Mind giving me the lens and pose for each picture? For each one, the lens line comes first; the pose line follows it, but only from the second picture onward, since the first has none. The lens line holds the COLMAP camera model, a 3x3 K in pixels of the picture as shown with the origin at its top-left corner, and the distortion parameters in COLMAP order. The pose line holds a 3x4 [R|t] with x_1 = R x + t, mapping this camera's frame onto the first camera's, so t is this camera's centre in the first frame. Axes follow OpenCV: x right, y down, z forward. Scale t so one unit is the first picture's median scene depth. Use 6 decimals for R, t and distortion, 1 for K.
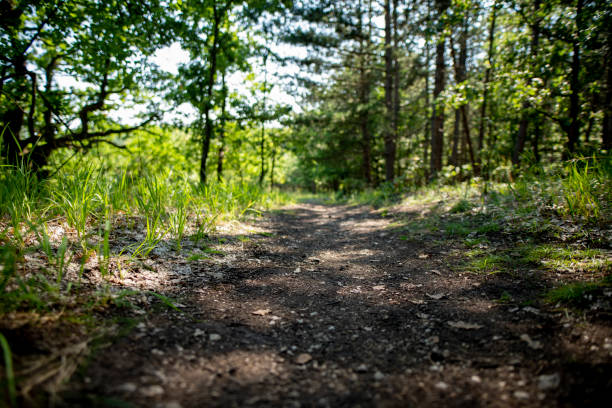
lens RADIAL K [[379.6, 0, 306.0], [0, 379.6, 204.0], [0, 0, 1]] dist [-0.001143, -0.000049]
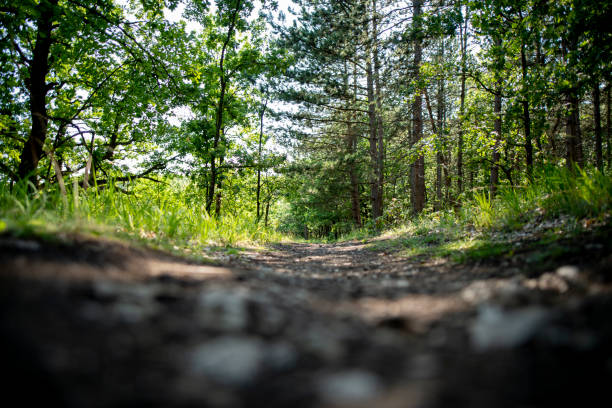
lens RADIAL K [[646.3, 0, 306.0], [0, 646.3, 204.0], [0, 0, 1]] dist [0.127871, 0.001823]
pose [[0.999671, -0.006536, 0.024794, -0.025502], [0.010743, 0.984766, -0.173554, 0.204698], [-0.023281, 0.173763, 0.984512, -0.818106]]
